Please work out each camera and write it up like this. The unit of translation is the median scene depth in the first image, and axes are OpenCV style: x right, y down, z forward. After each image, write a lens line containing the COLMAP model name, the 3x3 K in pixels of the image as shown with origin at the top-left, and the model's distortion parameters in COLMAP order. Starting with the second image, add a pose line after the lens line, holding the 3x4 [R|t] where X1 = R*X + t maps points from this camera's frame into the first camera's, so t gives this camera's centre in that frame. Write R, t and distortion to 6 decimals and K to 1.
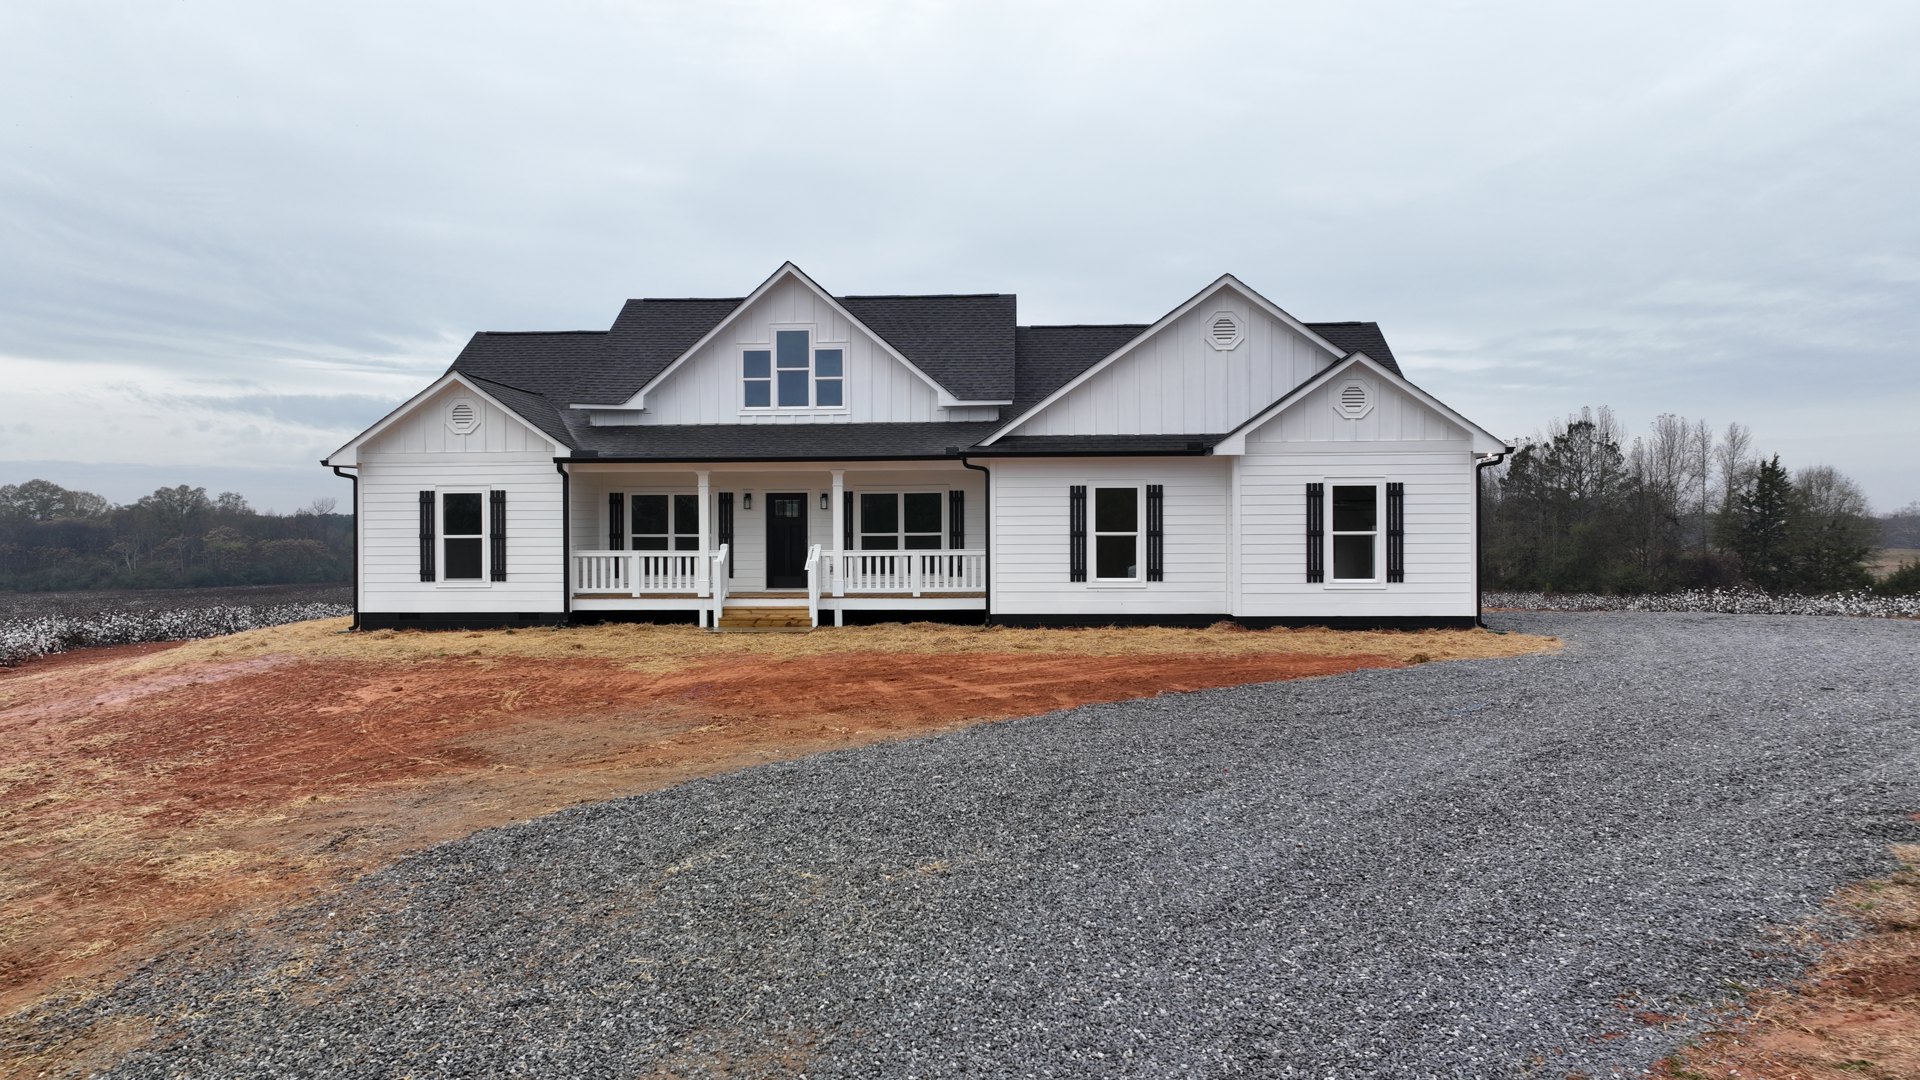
lens RADIAL K [[1354.8, 0, 960.0], [0, 1354.8, 540.0], [0, 0, 1]] dist [0.000687, 0.021904]
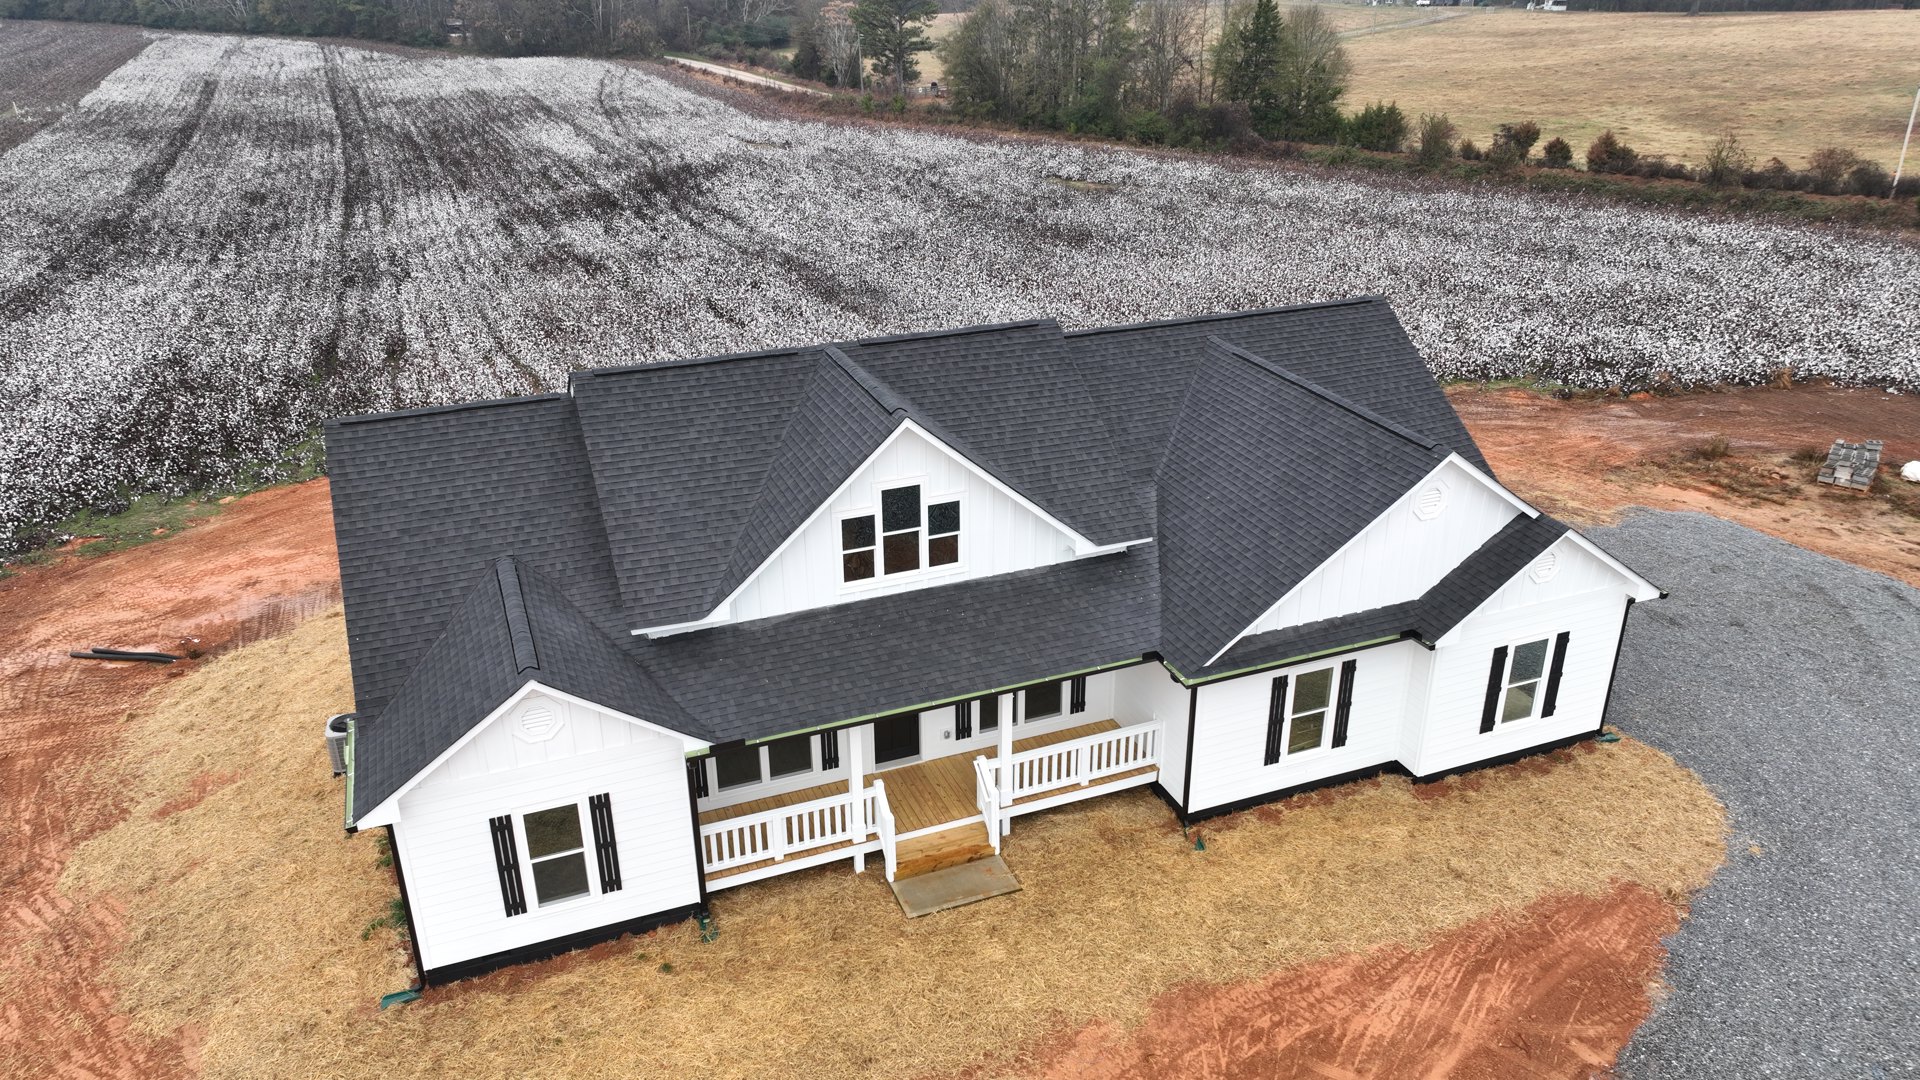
lens RADIAL K [[1354.8, 0, 960.0], [0, 1354.8, 540.0], [0, 0, 1]] dist [0.000687, 0.021904]
pose [[0.908345, -0.174227, 0.380204, -0.419694], [0.004511, 0.913124, 0.407658, -0.473045], [-0.418198, -0.368579, 0.830217, 0.338774]]
